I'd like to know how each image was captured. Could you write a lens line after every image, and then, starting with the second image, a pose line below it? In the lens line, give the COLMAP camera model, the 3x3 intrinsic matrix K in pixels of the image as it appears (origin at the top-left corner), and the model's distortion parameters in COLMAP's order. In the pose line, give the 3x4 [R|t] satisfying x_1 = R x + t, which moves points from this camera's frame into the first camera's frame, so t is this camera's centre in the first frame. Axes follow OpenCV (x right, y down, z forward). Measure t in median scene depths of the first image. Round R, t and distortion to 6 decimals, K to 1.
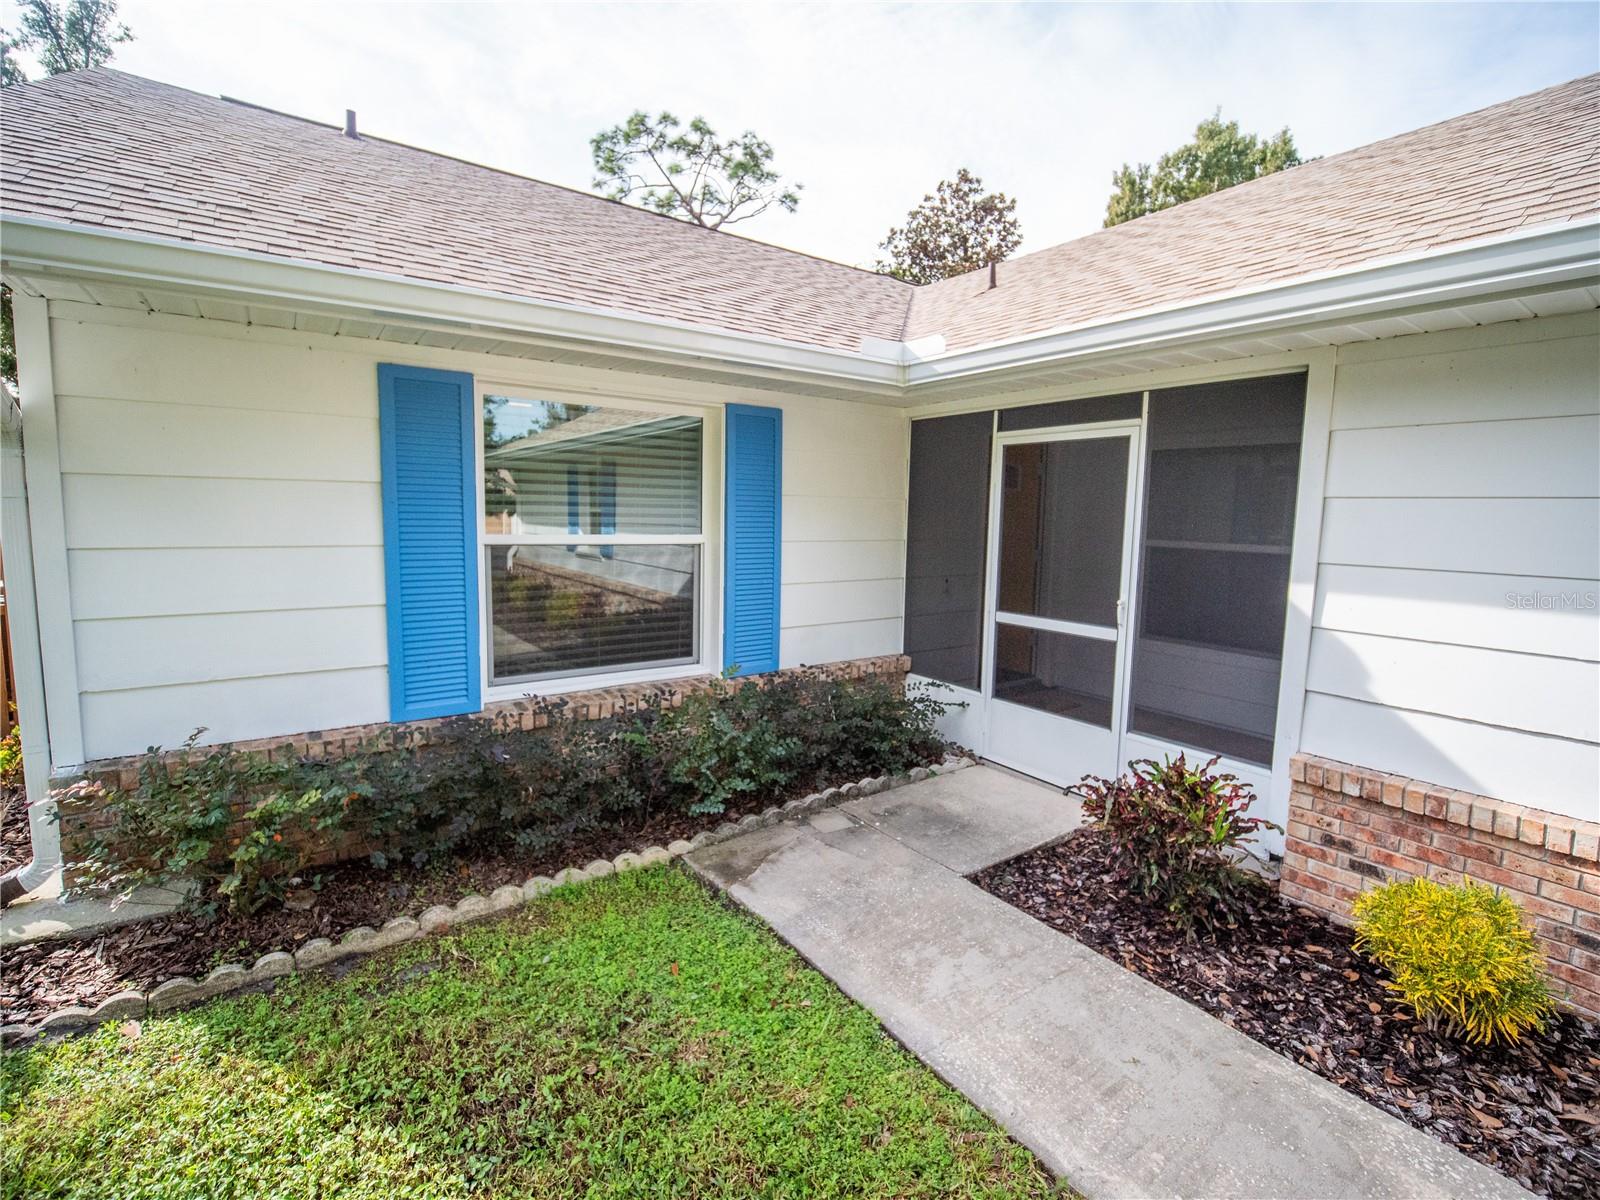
lens RADIAL K [[727.3, 0, 792.2], [0, 727.3, 588.1], [0, 0, 1]] dist [-0.019475, 0.000100]
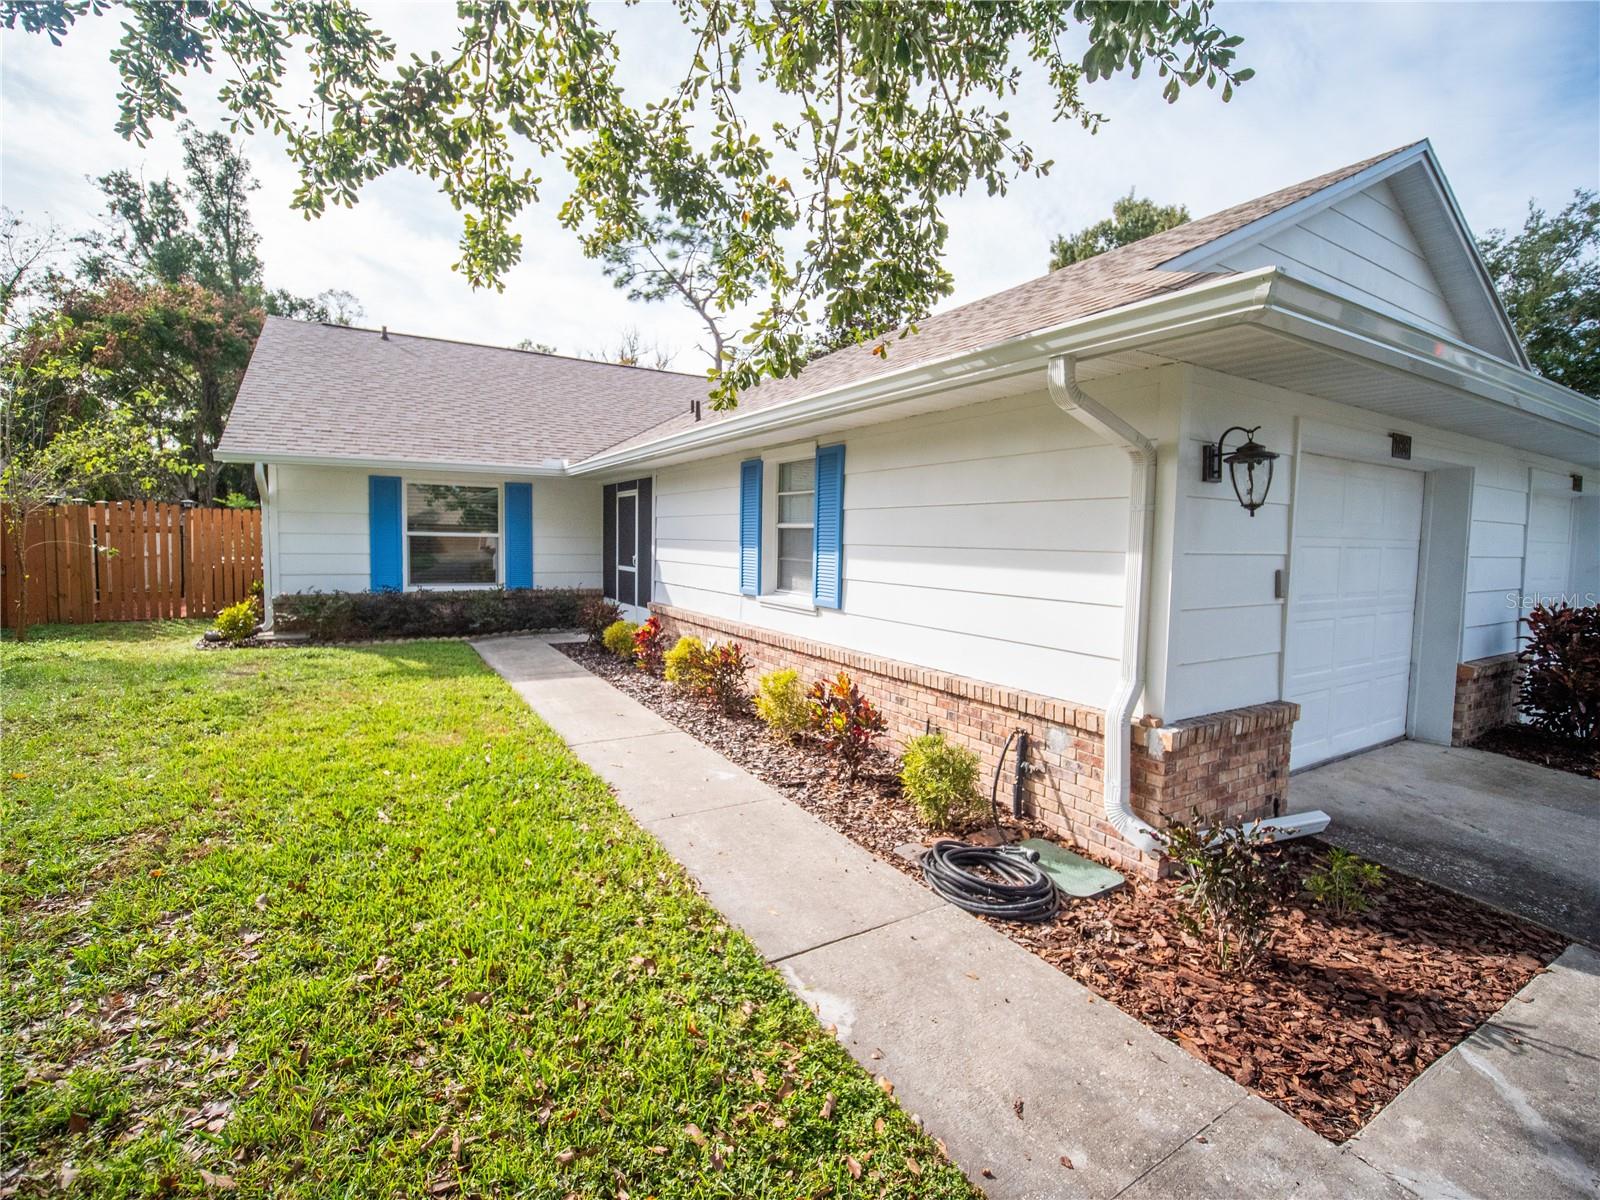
lens RADIAL K [[727.3, 0, 796.8], [0, 727.3, 583.6], [0, 0, 1]] dist [-0.019475, 0.000100]
pose [[0.997198, 0.004830, -0.074655, 0.210229], [-0.007895, 0.999135, -0.040819, 0.037391], [0.074393, 0.041294, 0.996374, -0.272634]]
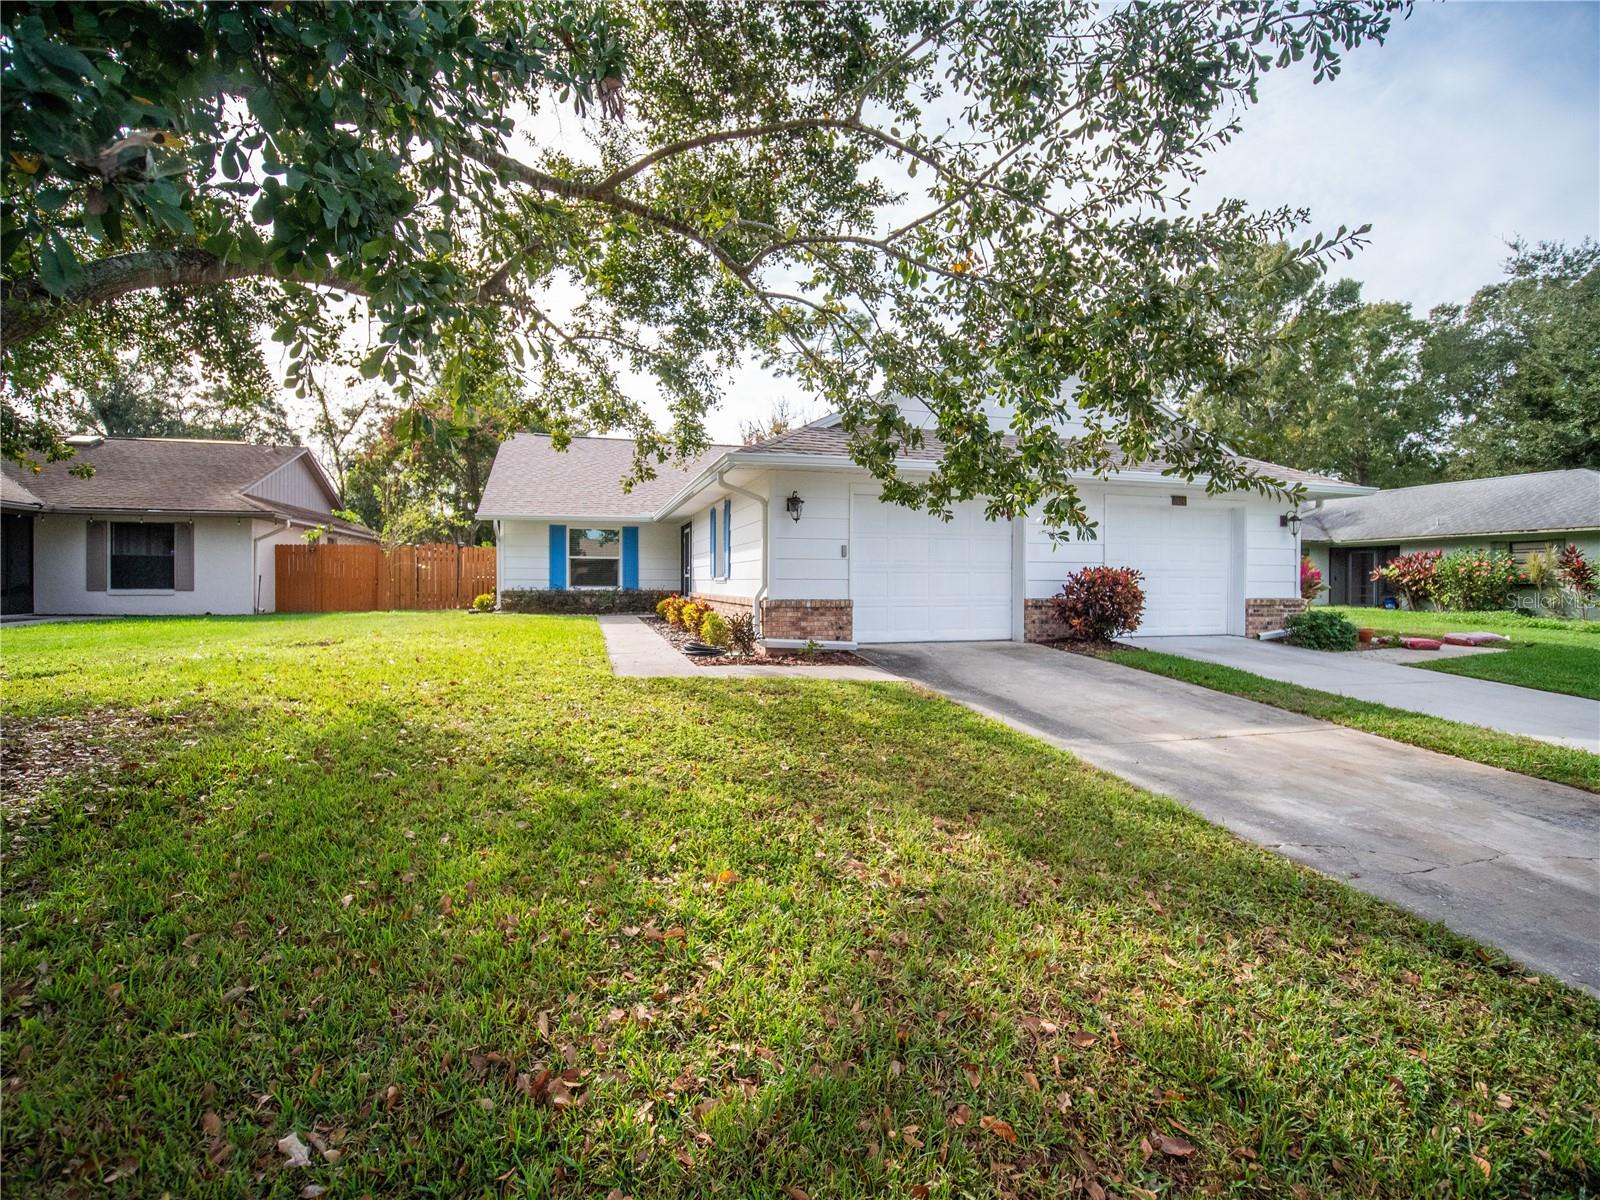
lens RADIAL K [[727.3, 0, 795.9], [0, 727.3, 587.1], [0, 0, 1]] dist [-0.019475, 0.000100]
pose [[0.944339, -0.012241, -0.328746, 0.432093], [-0.019847, 0.995367, -0.094076, 0.092863], [0.328375, 0.095365, 0.939721, -0.508072]]
